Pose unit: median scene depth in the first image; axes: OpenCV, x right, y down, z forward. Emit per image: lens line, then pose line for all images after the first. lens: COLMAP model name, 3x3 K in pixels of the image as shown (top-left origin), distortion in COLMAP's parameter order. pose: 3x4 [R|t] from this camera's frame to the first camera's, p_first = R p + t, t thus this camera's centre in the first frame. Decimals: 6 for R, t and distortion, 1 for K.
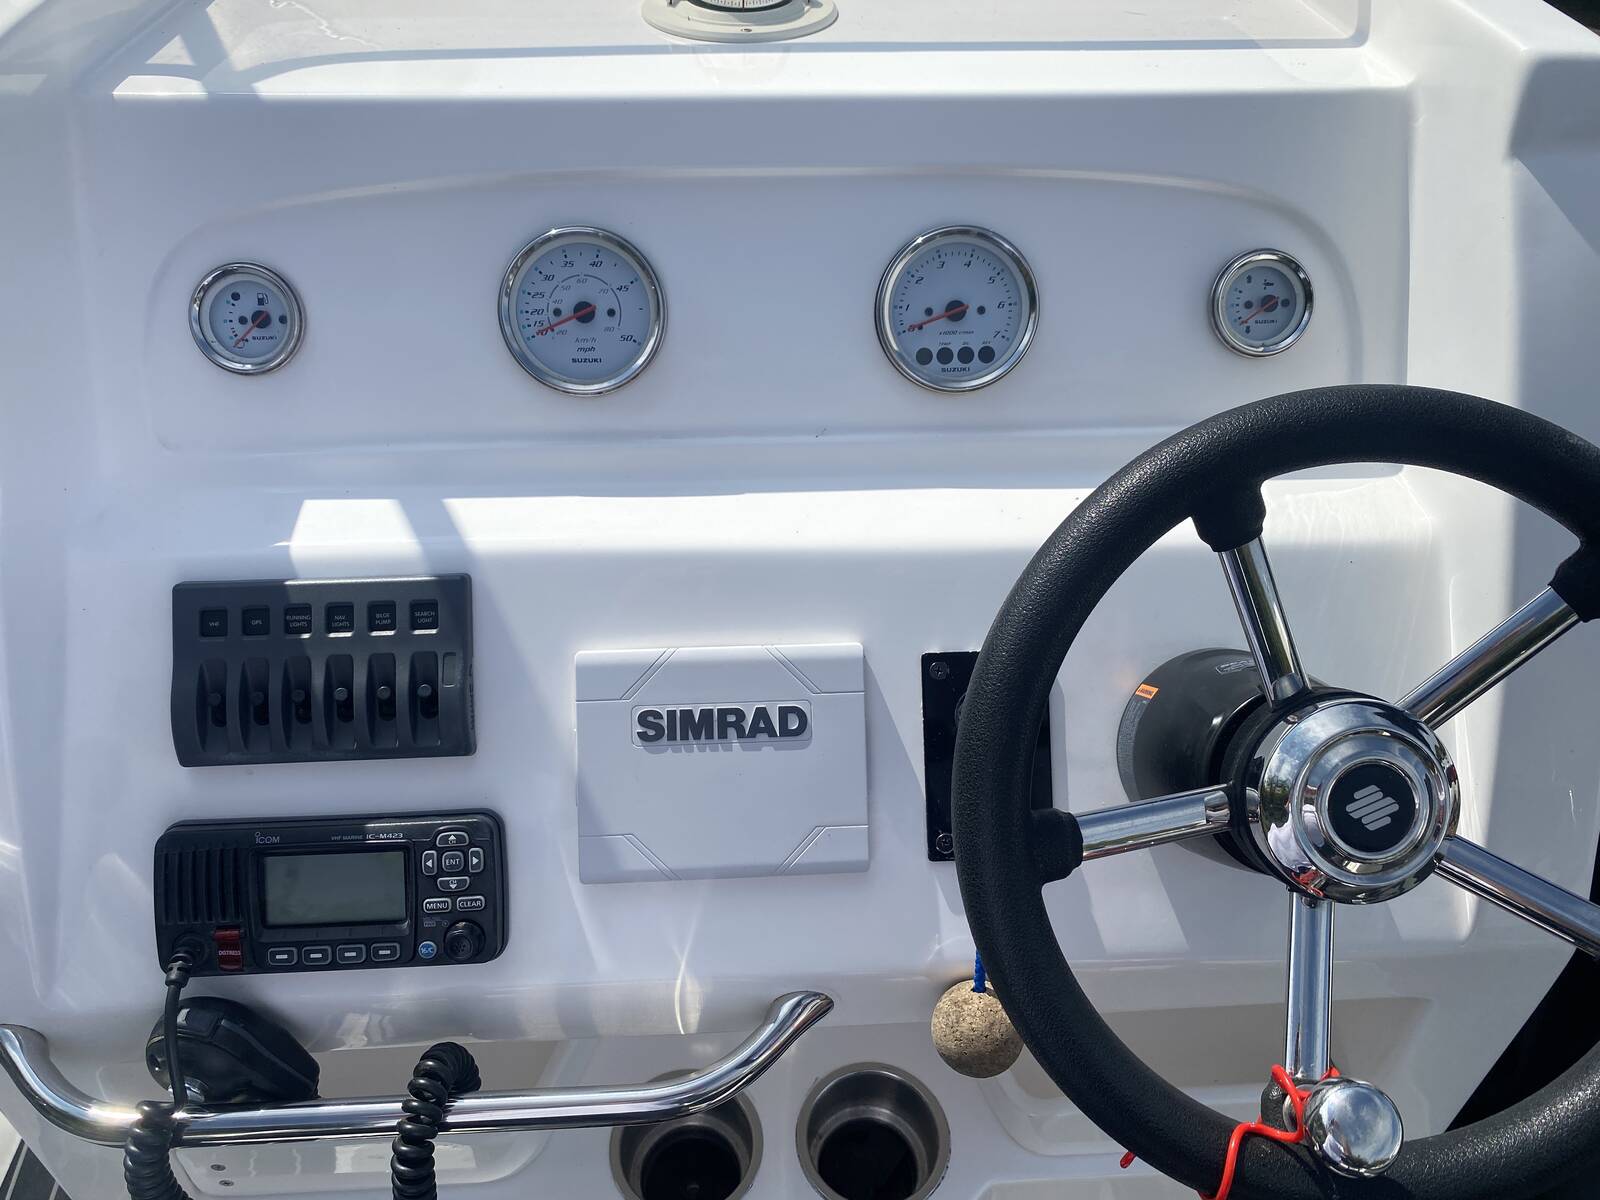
lens RADIAL K [[1218.3, 0, 793.3], [0, 1218.3, 588.9], [0, 0, 1]] dist [0.021736, -0.027265]
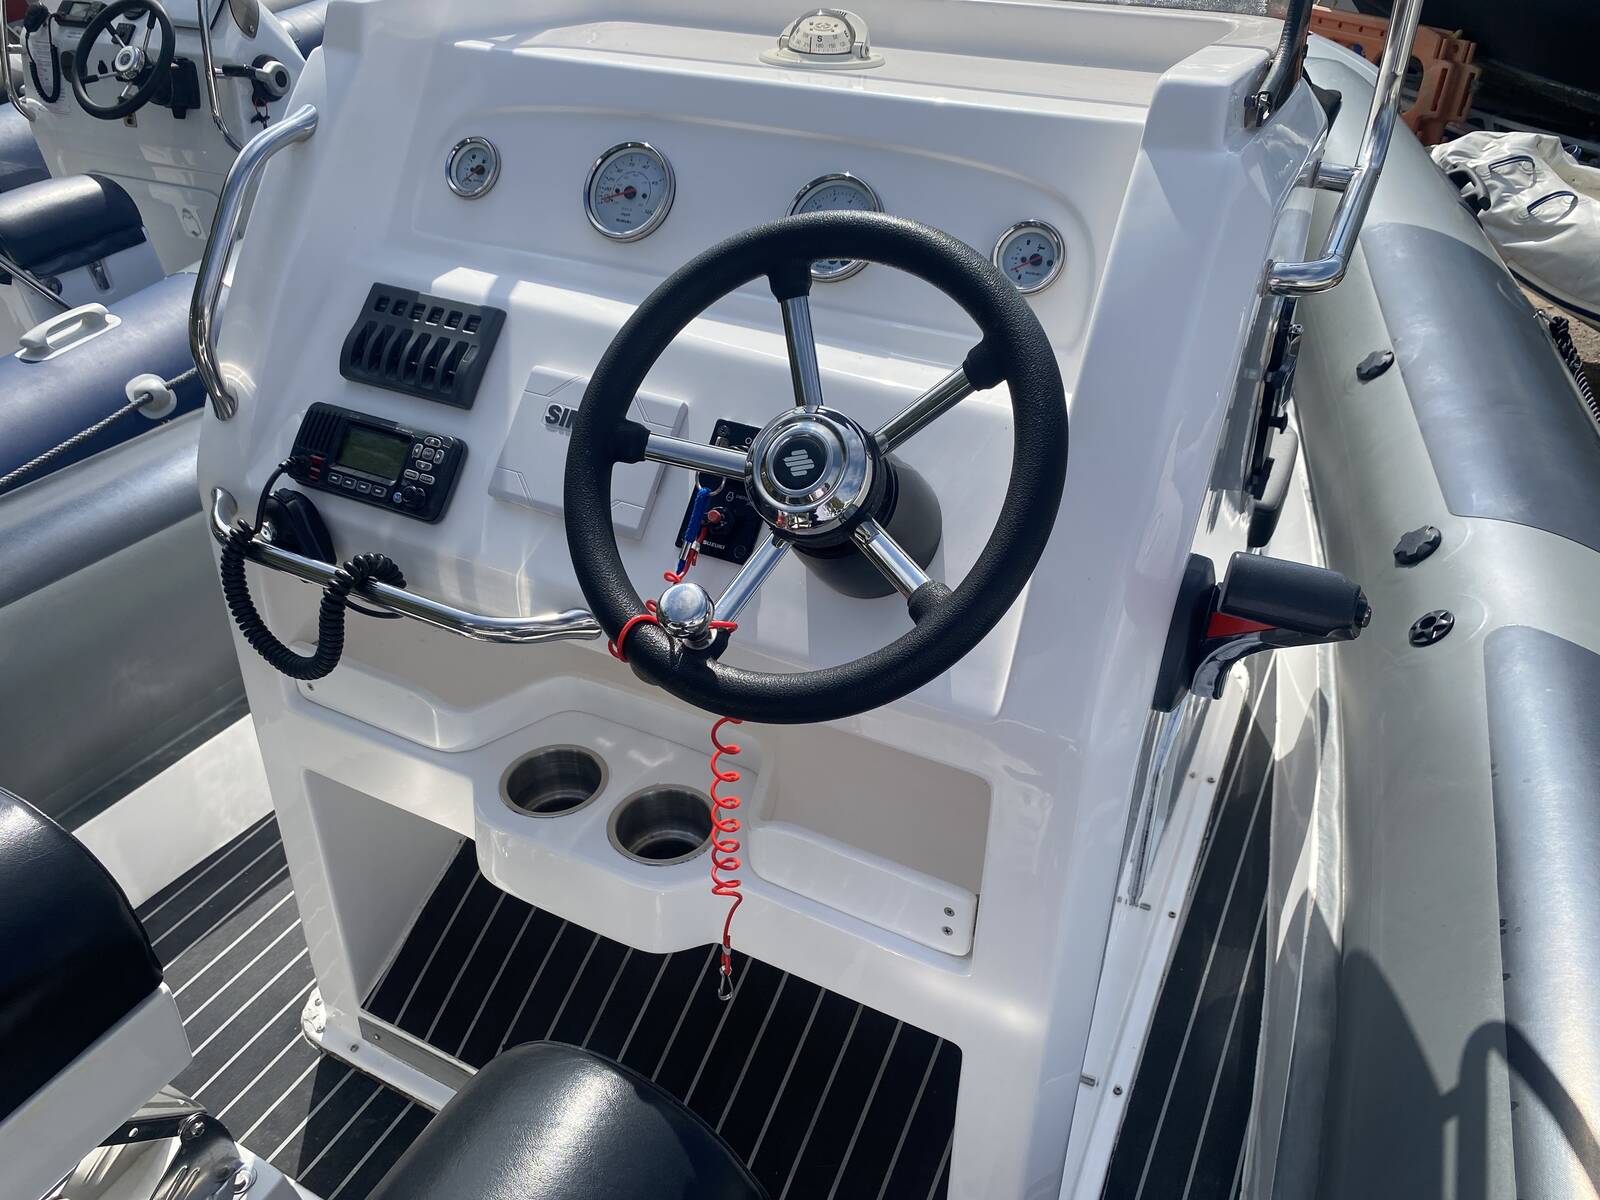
lens RADIAL K [[1218.3, 0, 798.8], [0, 1218.3, 608.7], [0, 0, 1]] dist [0.021736, -0.027265]
pose [[0.858287, 0.278472, -0.431040, 0.942785], [-0.348804, 0.932670, -0.091990, 0.391145], [0.376402, 0.229303, 0.897631, -0.285129]]
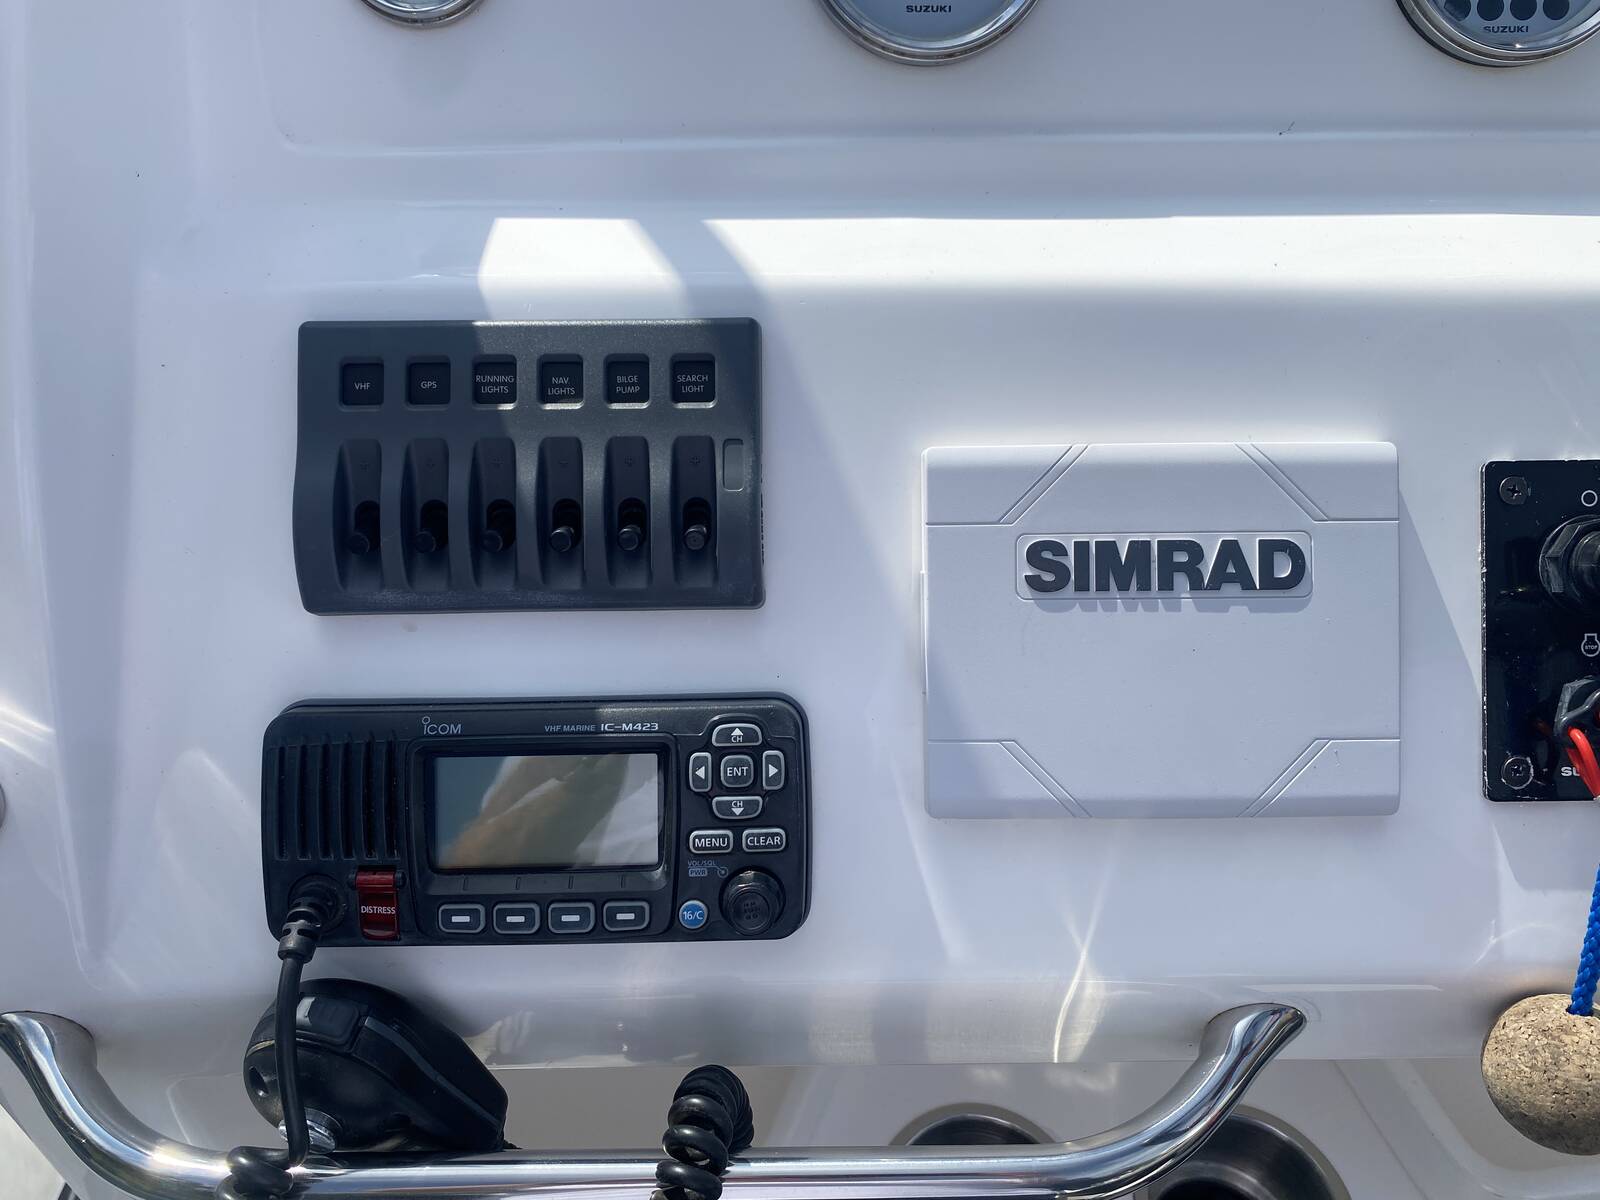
lens RADIAL K [[1218.3, 0, 799.3], [0, 1218.3, 585.0], [0, 0, 1]] dist [0.021736, -0.027265]
pose [[0.998777, 0.018856, -0.045699, -0.214703], [-0.018982, 0.999817, -0.002321, 0.125684], [0.045647, 0.003185, 0.998953, 0.375798]]
